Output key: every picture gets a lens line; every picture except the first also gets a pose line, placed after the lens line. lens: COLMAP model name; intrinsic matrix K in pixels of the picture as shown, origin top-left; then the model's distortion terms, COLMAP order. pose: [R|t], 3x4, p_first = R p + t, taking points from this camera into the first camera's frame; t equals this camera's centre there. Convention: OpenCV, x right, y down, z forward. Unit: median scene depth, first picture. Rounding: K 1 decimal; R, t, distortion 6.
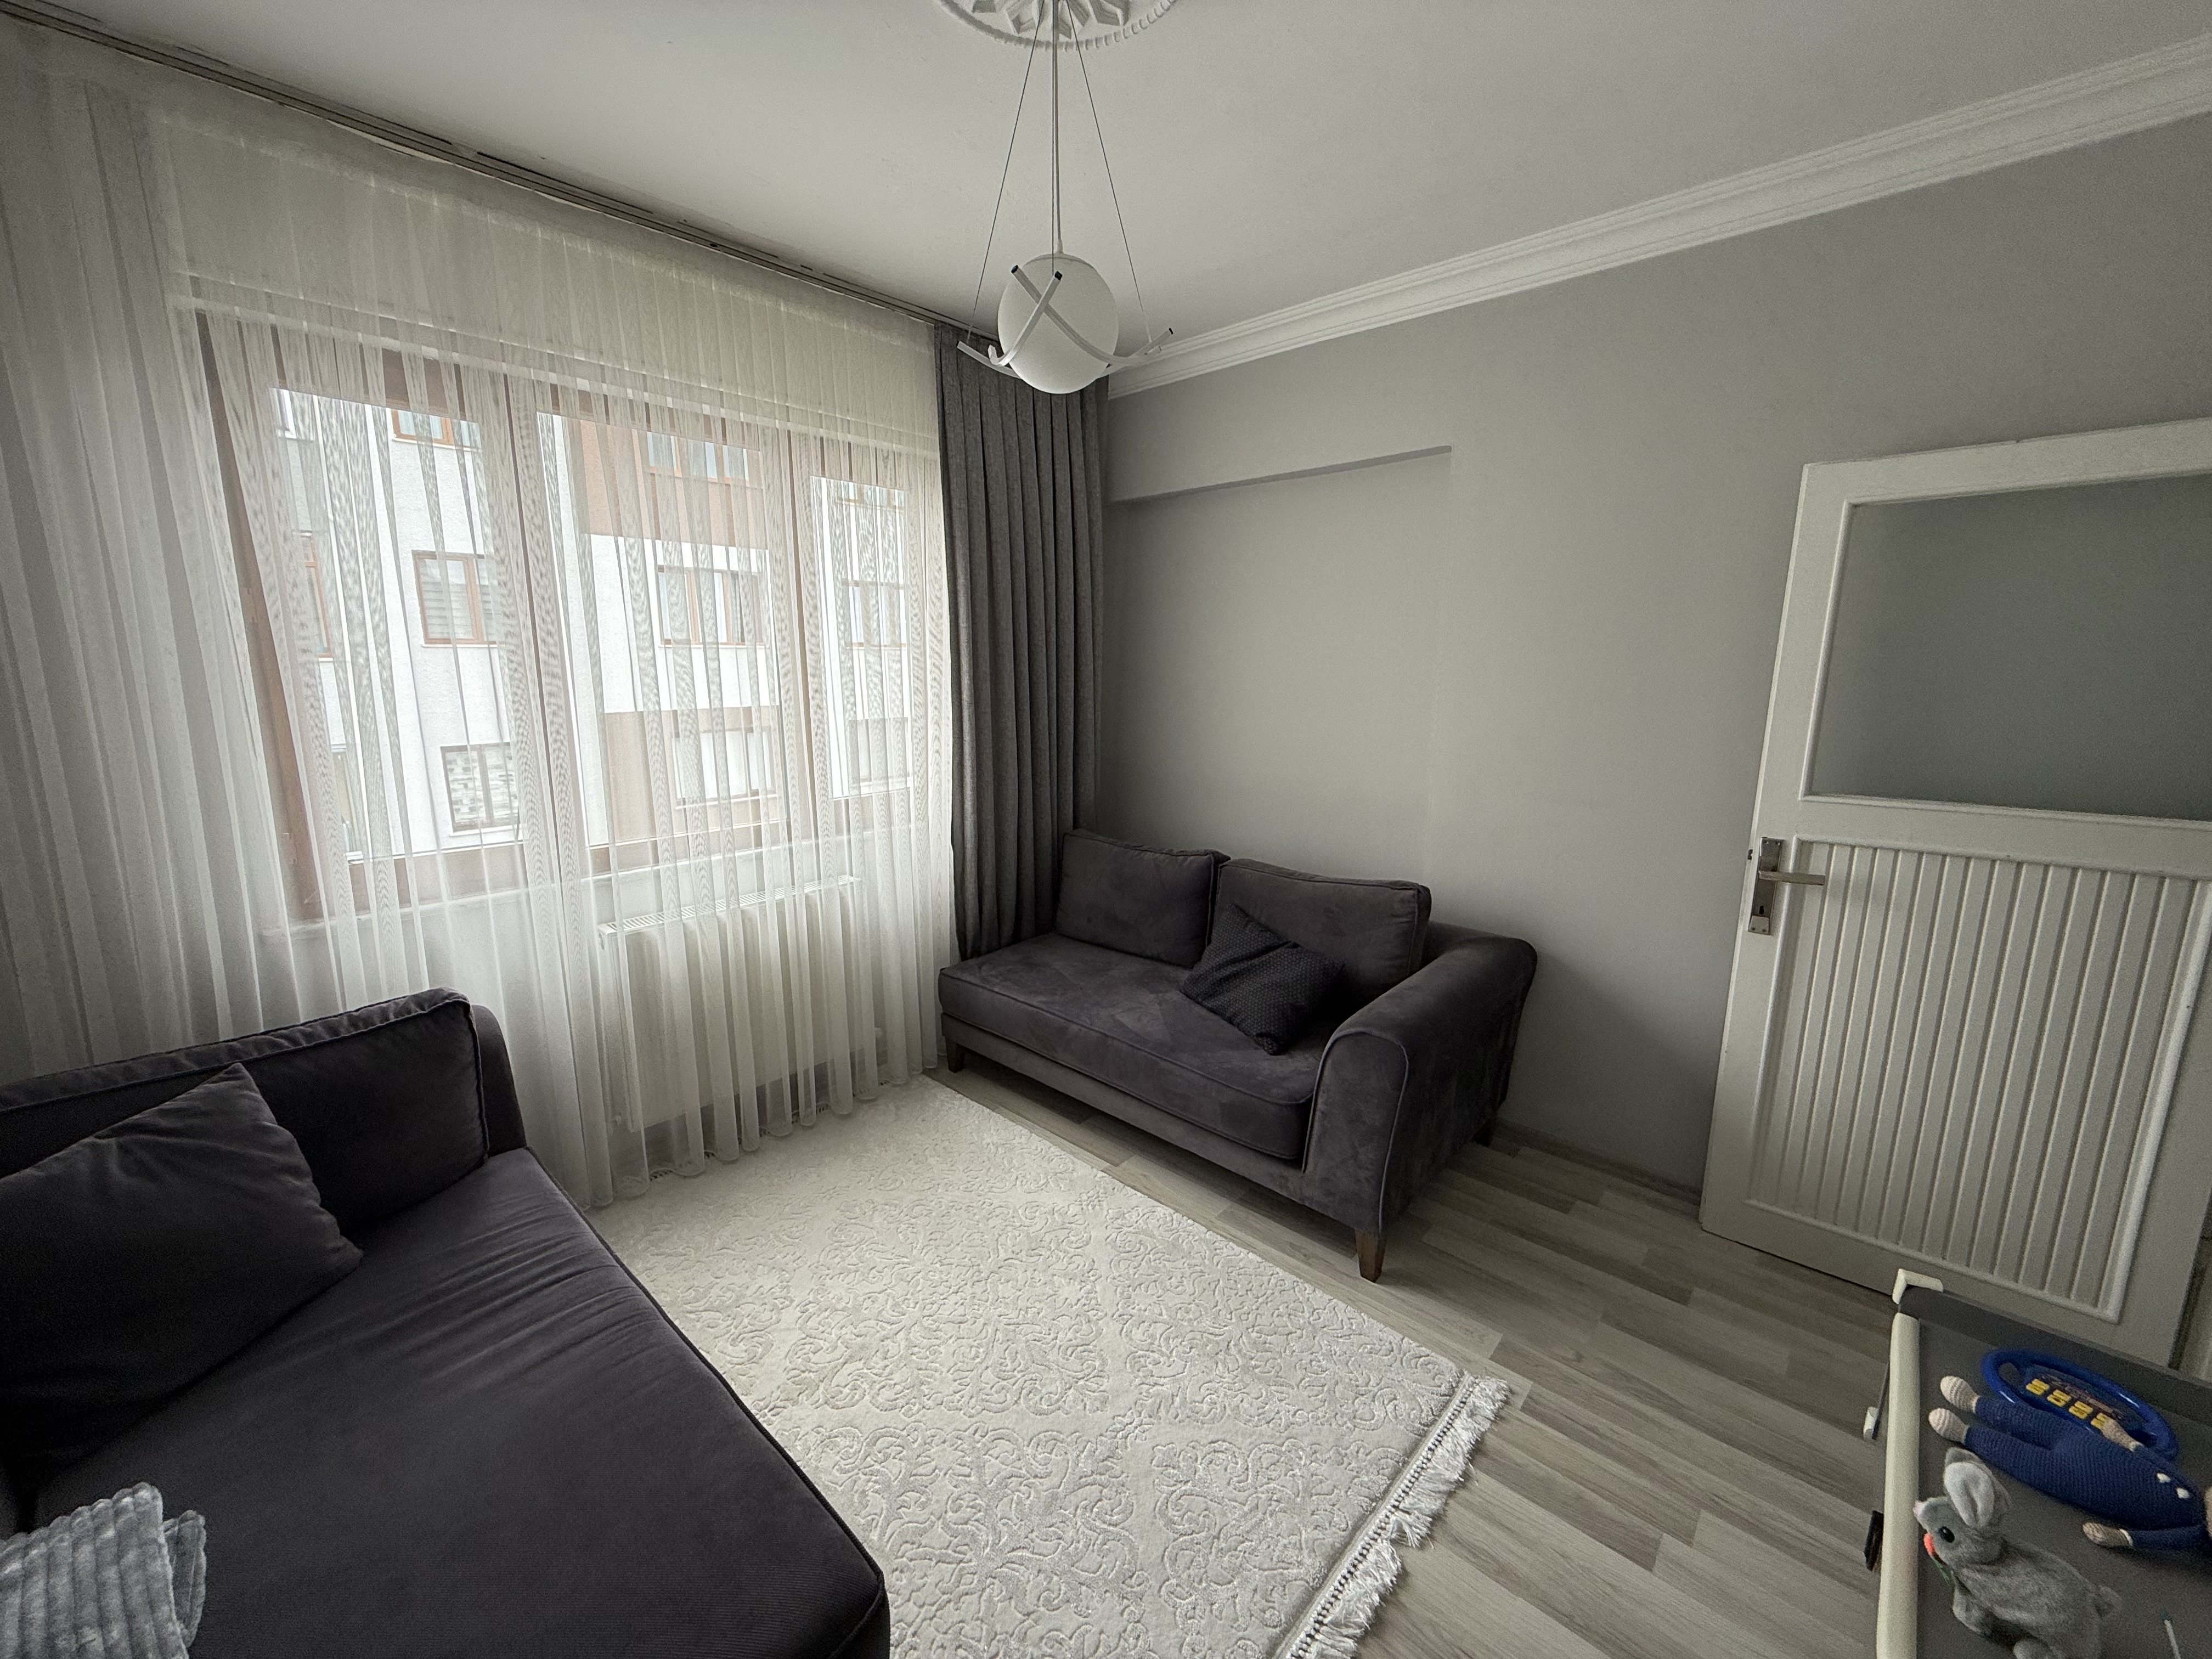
lens RADIAL K [[882.4, 0, 1097.6], [0, 882.4, 819.8], [0, 0, 1]] dist [0.002642, 0.000170]
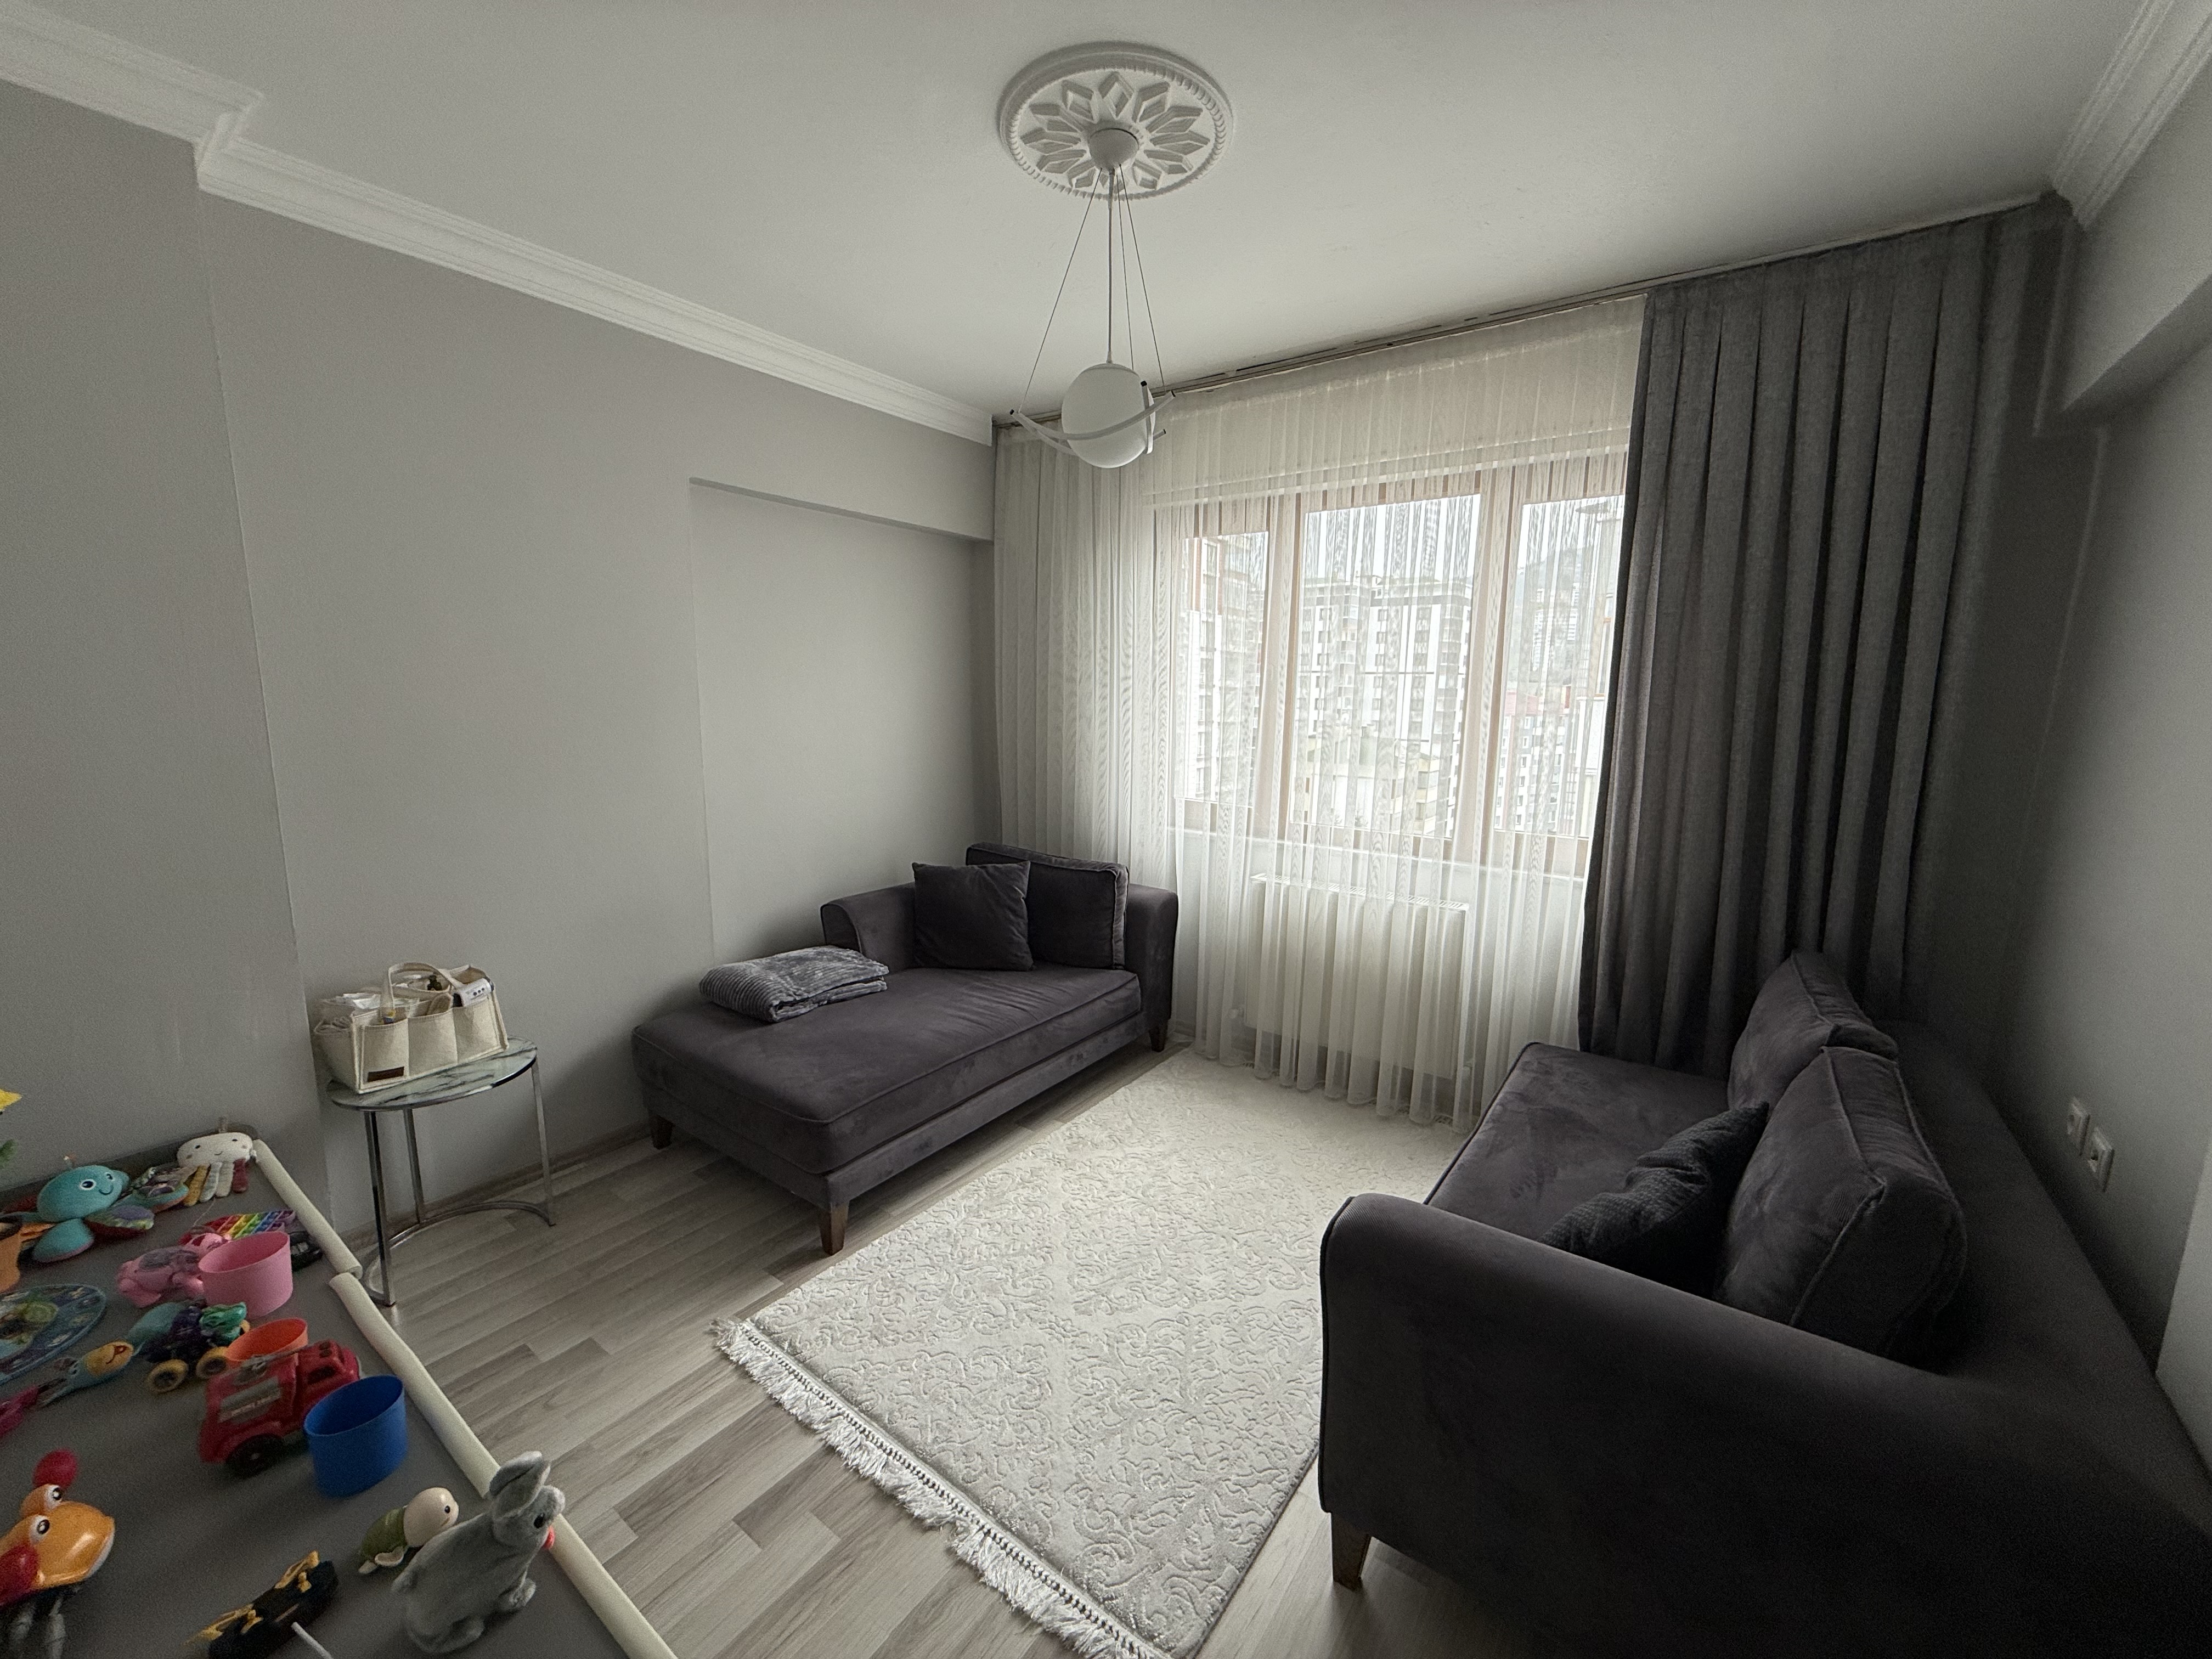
lens RADIAL K [[882.4, 0, 1110.3], [0, 882.4, 814.7], [0, 0, 1]] dist [0.002642, 0.000170]
pose [[0.118361, 0.156841, -0.980506, 0.877876], [-0.190643, 0.972666, 0.132574, -0.125274], [0.974498, 0.171235, 0.145026, 0.618768]]
